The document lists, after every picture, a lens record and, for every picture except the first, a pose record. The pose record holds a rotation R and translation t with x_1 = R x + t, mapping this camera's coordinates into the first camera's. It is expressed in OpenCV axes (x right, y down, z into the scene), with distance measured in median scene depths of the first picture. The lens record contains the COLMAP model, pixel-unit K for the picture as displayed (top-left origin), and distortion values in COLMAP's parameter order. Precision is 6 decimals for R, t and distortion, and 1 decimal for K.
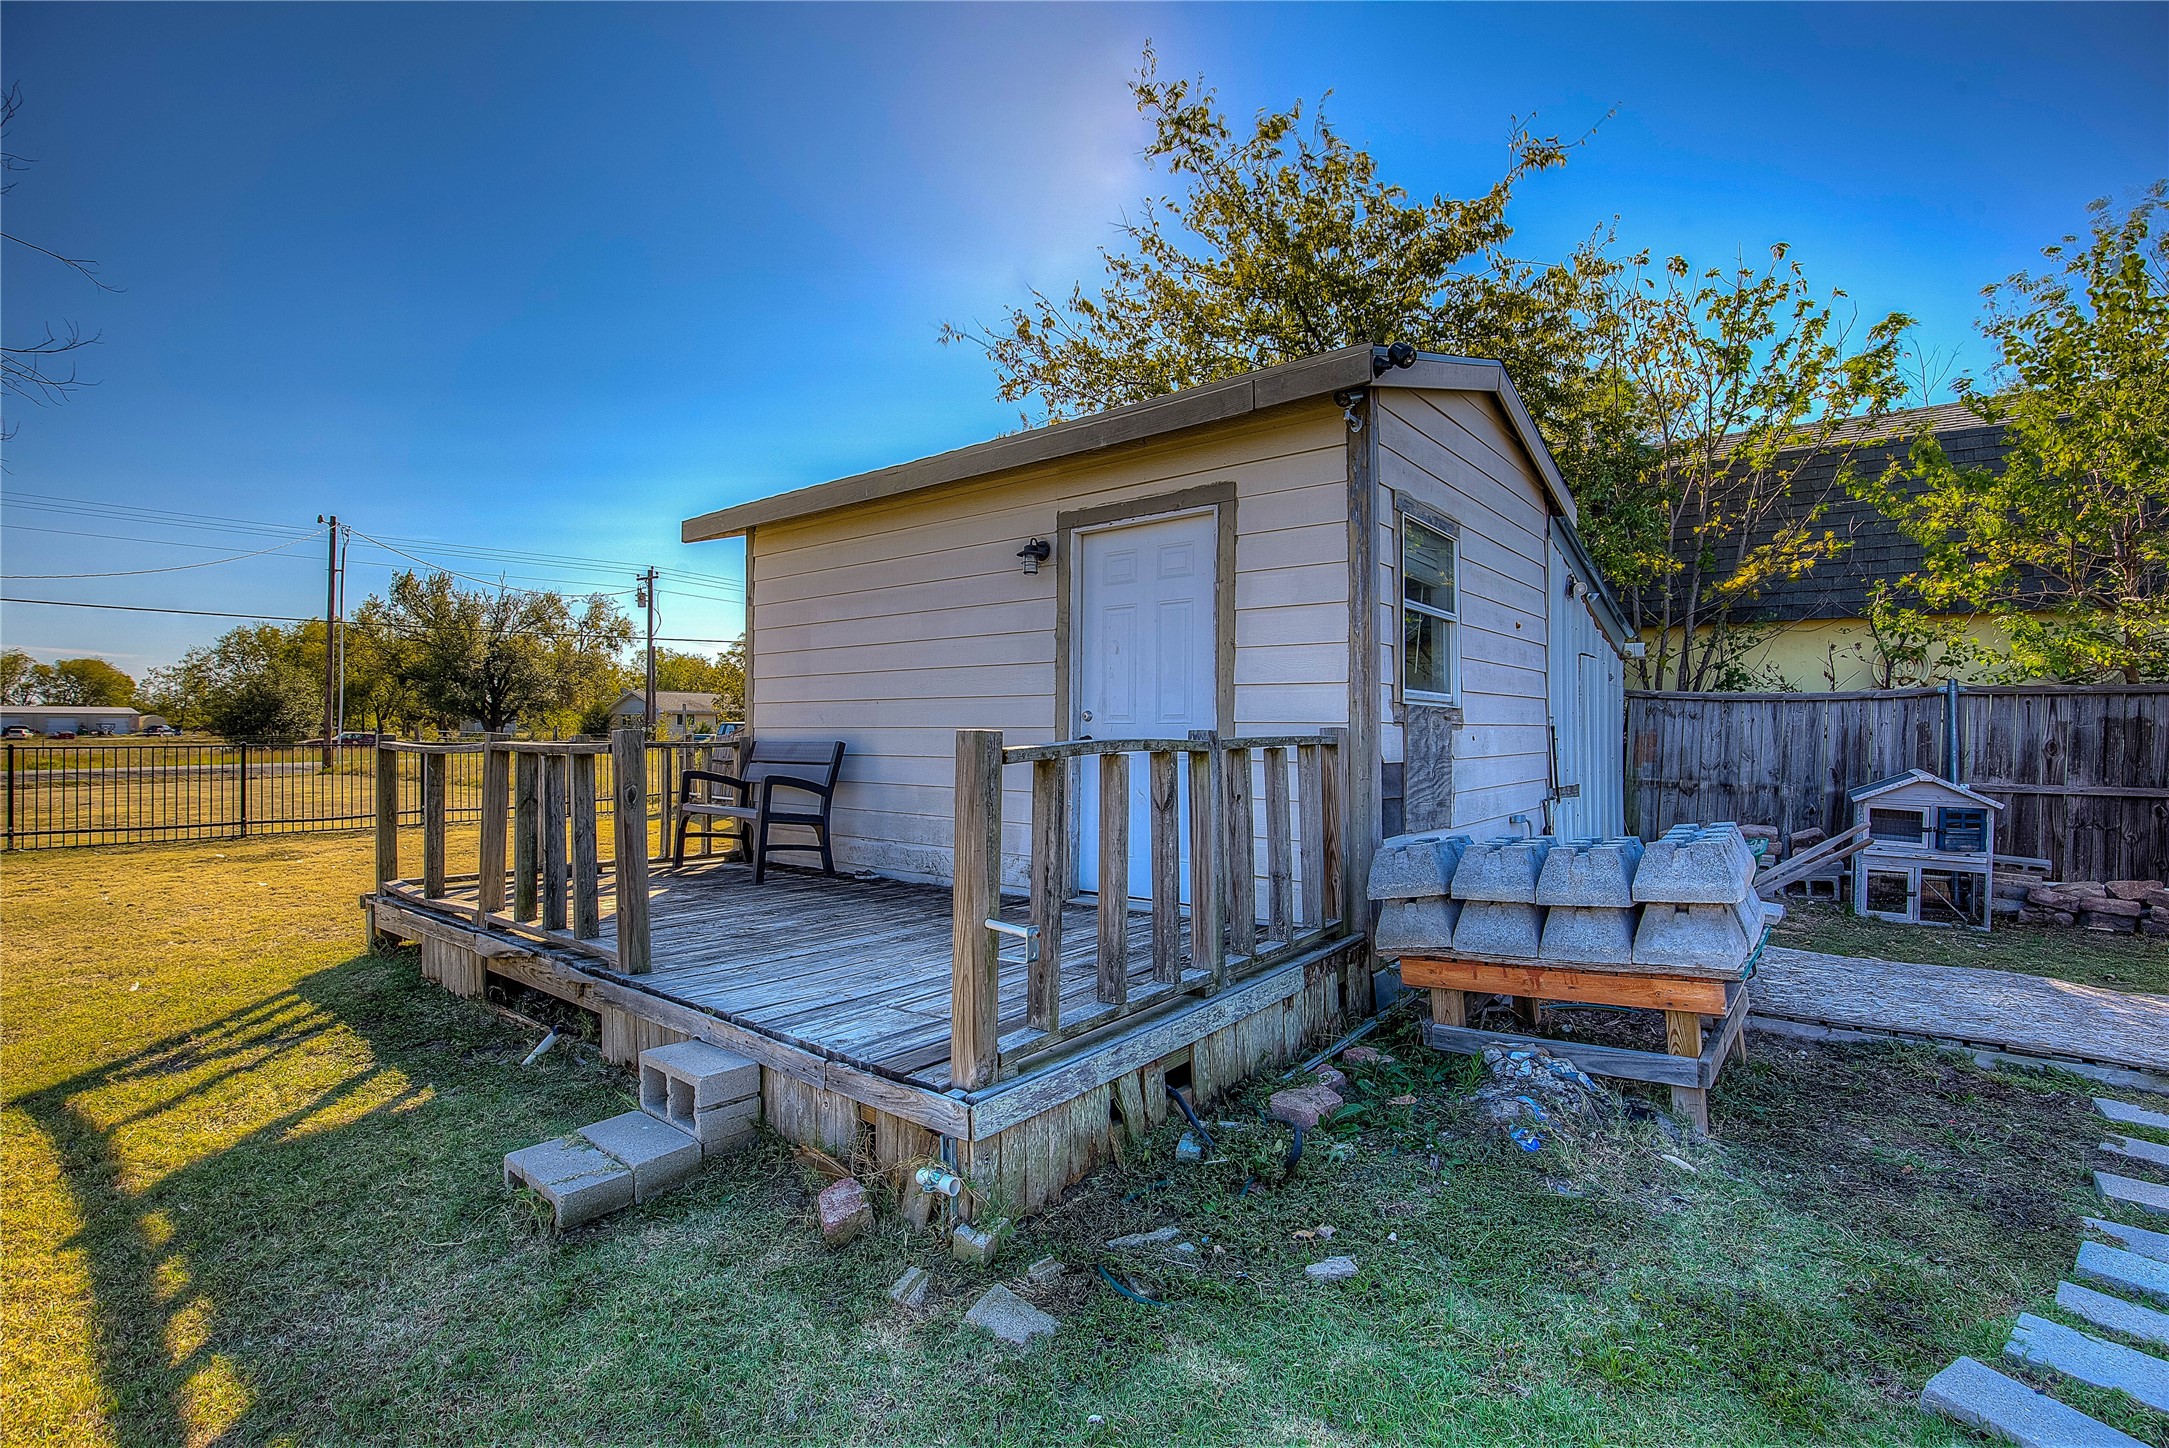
lens RADIAL K [[996.3, 0, 1084.5], [0, 996.3, 724.0], [0, 0, 1]] dist [-0.024950, -0.000001]
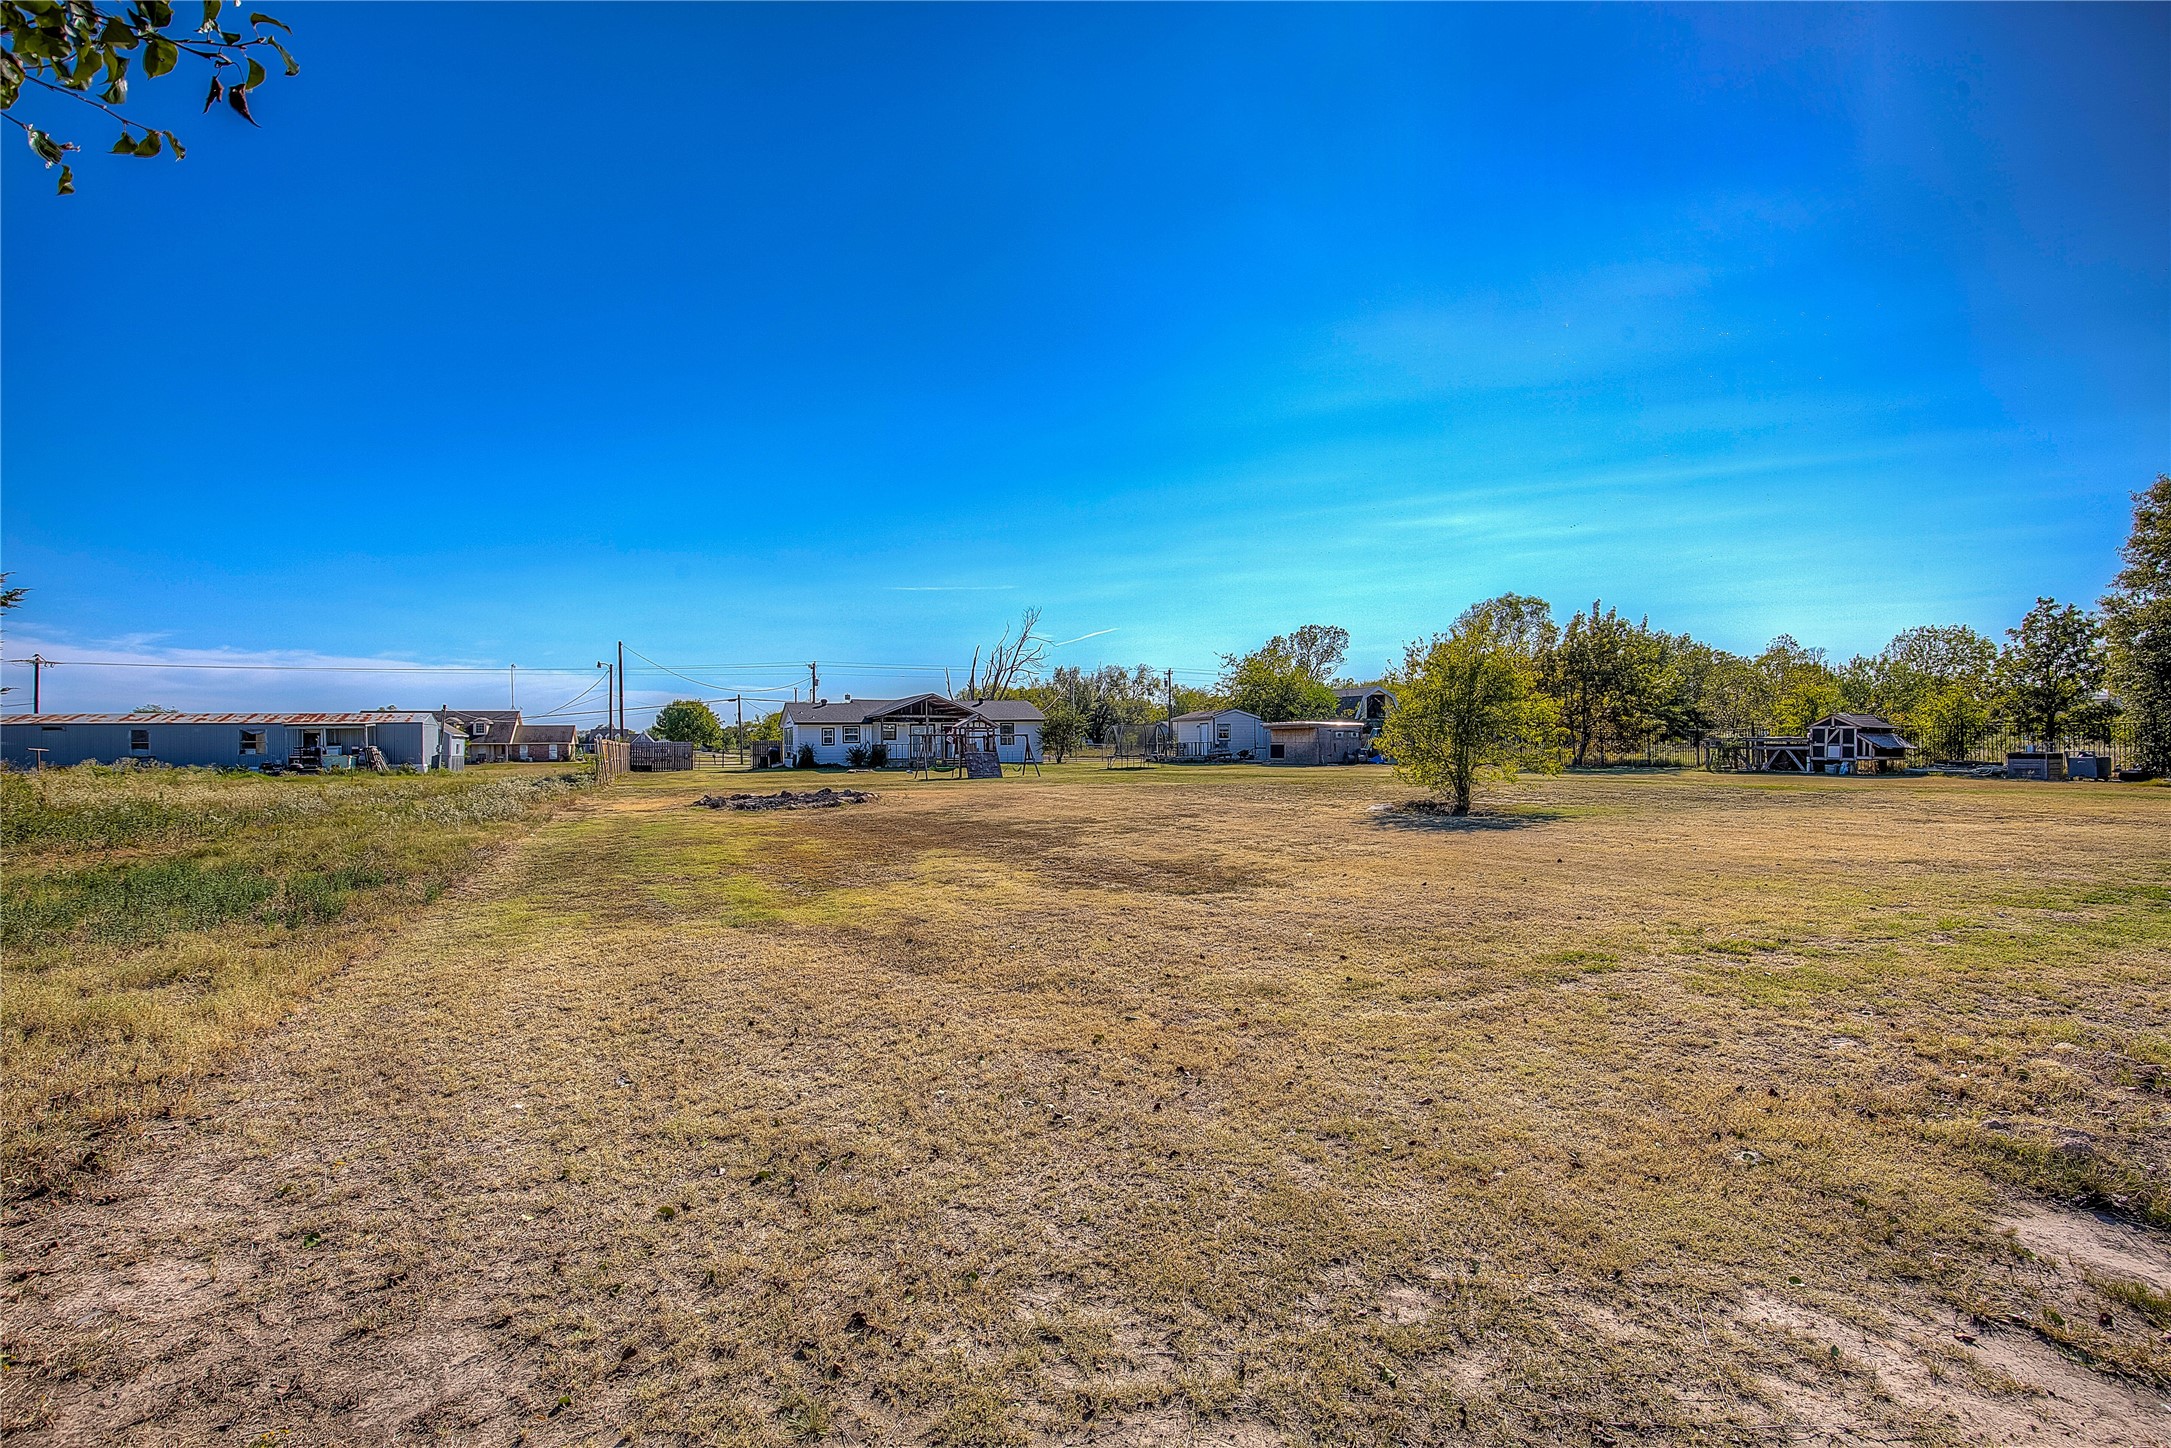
lens RADIAL K [[997.2, 0, 1085.5], [0, 997.2, 724.0], [0, 0, 1]] dist [-0.024950, -0.000001]
pose [[0.877346, -0.021212, -0.479388, 0.376775], [0.016800, 0.999768, -0.013492, -0.005755], [0.479563, 0.003784, 0.877499, -0.850377]]
